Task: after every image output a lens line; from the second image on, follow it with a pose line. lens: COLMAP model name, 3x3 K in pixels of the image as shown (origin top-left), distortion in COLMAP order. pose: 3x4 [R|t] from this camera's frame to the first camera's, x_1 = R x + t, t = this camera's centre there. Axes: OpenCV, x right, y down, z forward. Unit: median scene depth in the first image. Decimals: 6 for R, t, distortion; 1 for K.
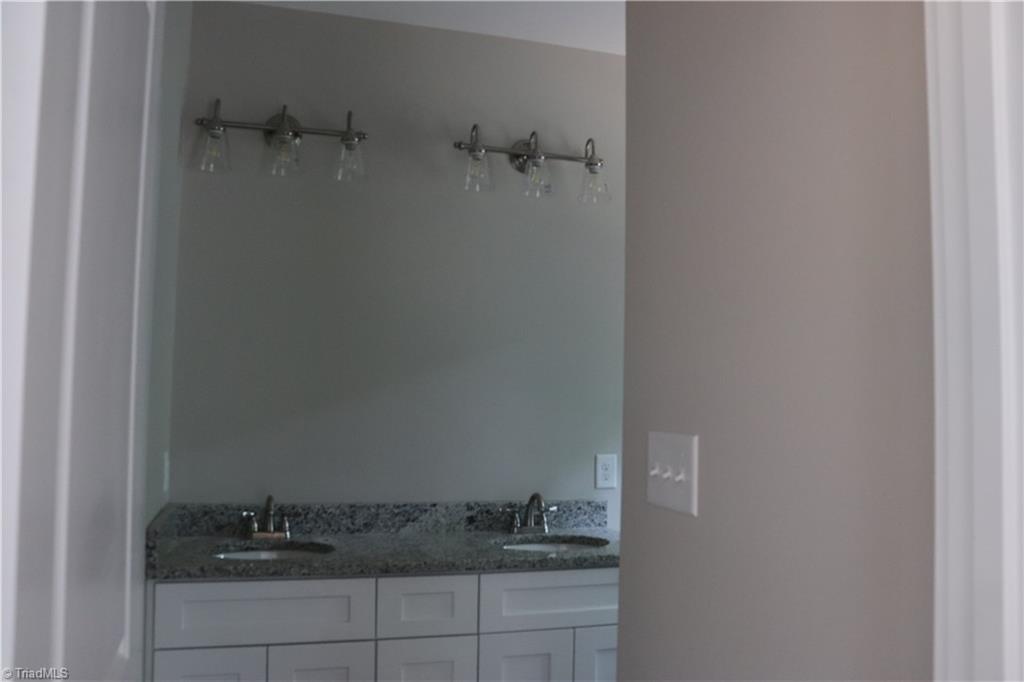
lens RADIAL K [[860.0, 0, 512.1], [0, 860.0, 345.0], [0, 0, 1]] dist [-0.147285, 0.124241]
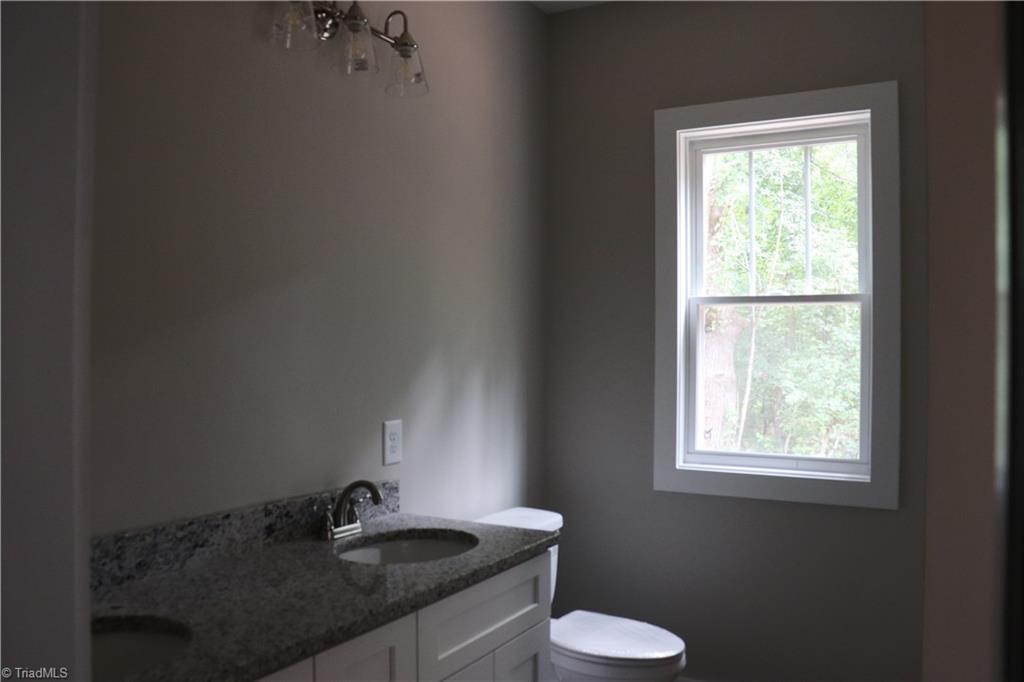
lens RADIAL K [[860.0, 0, 513.4], [0, 860.0, 338.3], [0, 0, 1]] dist [-0.147285, 0.124241]
pose [[0.712199, -0.005956, 0.701952, -0.387050], [-0.035397, 0.998387, 0.044385, 0.014971], [-0.701084, -0.056458, 0.710840, 0.395874]]
